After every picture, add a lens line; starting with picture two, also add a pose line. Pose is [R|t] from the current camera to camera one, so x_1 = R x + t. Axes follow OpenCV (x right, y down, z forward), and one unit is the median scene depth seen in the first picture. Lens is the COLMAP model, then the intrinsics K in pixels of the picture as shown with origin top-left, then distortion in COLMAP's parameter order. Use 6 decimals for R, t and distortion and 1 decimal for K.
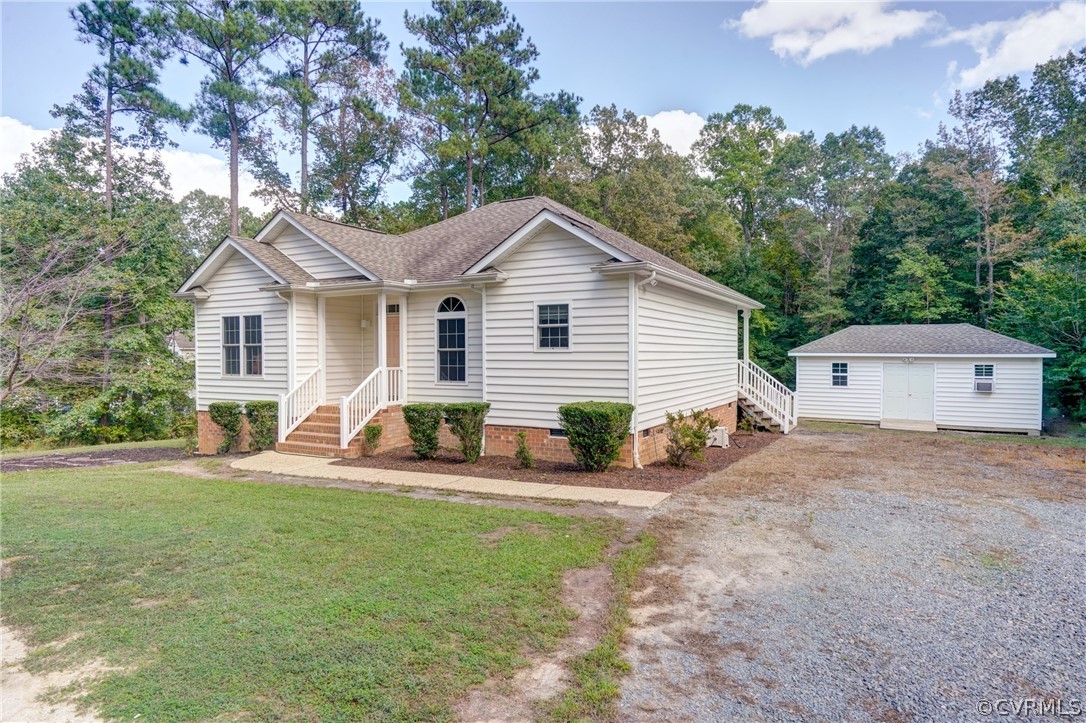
lens RADIAL K [[588.9, 0, 543.0], [0, 588.9, 361.5], [0, 0, 1]] dist [0.026517, 0.000635]
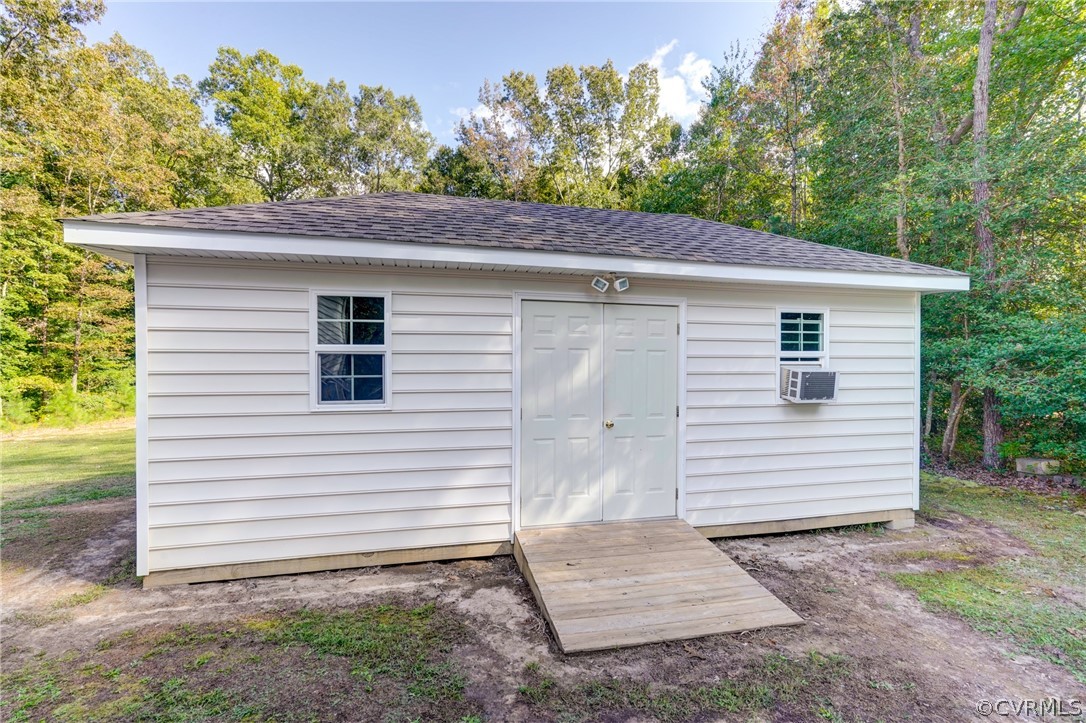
lens RADIAL K [[496.2, 0, 538.7], [0, 496.2, 369.0], [0, 0, 1]] dist [0.003675, 0.000876]
pose [[0.717659, -0.010038, 0.696322, 0.646855], [0.005192, 0.999945, 0.009064, 0.042603], [-0.696375, -0.002890, 0.717672, 1.256512]]
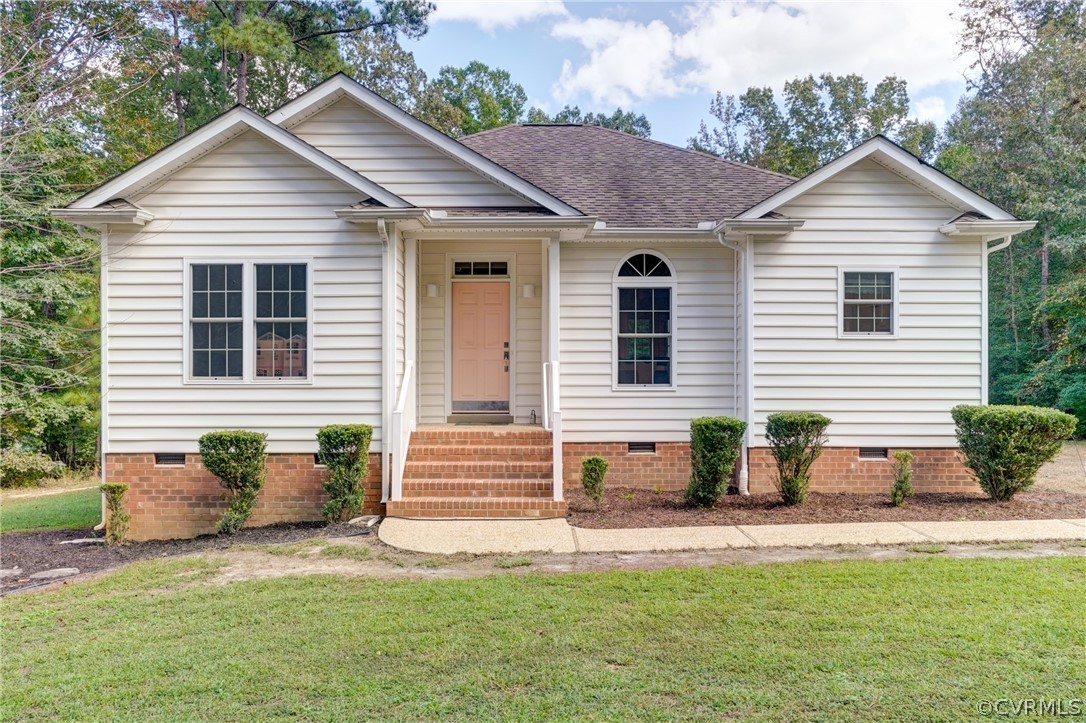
lens RADIAL K [[745.9, 0, 509.8], [0, 745.9, 366.5], [0, 0, 1]] dist [-0.003512, -0.000552]
pose [[0.882058, 0.002281, 0.471136, -0.625546], [0.002414, 0.999953, -0.009360, 0.019538], [-0.471135, 0.009393, 0.882011, 0.329148]]
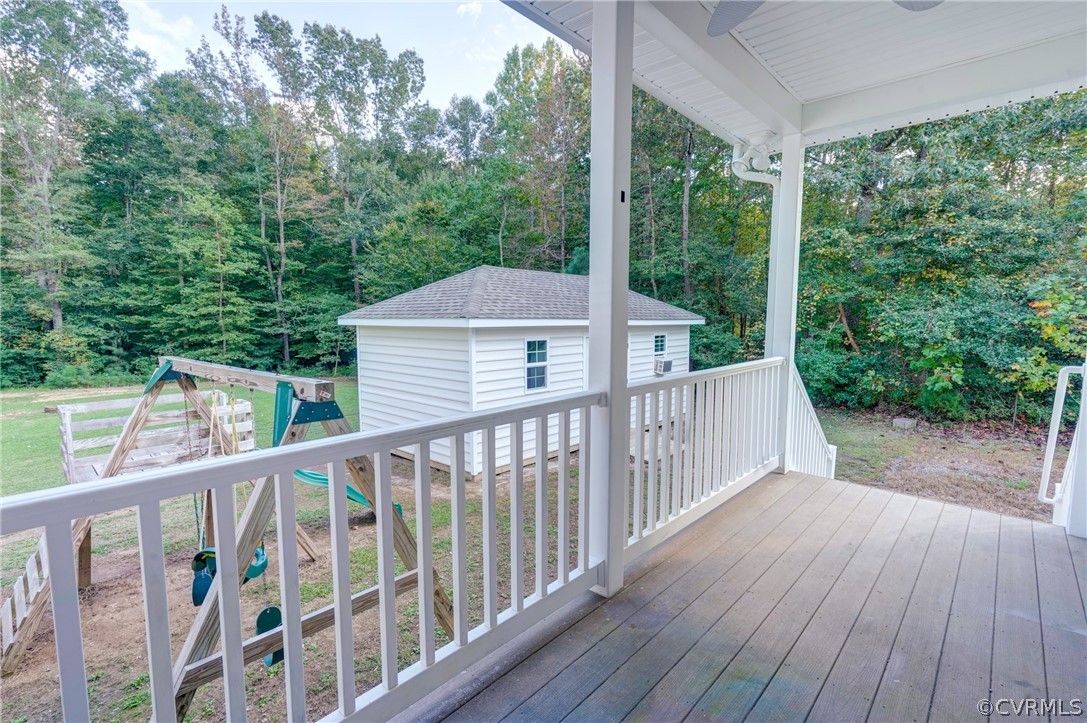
lens RADIAL K [[496.6, 0, 539.2], [0, 496.6, 369.0], [0, 0, 1]] dist [0.003675, 0.000876]
pose [[0.221013, -0.102803, 0.969838, 0.169848], [0.009973, 0.994615, 0.103156, -0.024511], [-0.975220, -0.013127, 0.220848, 1.390886]]
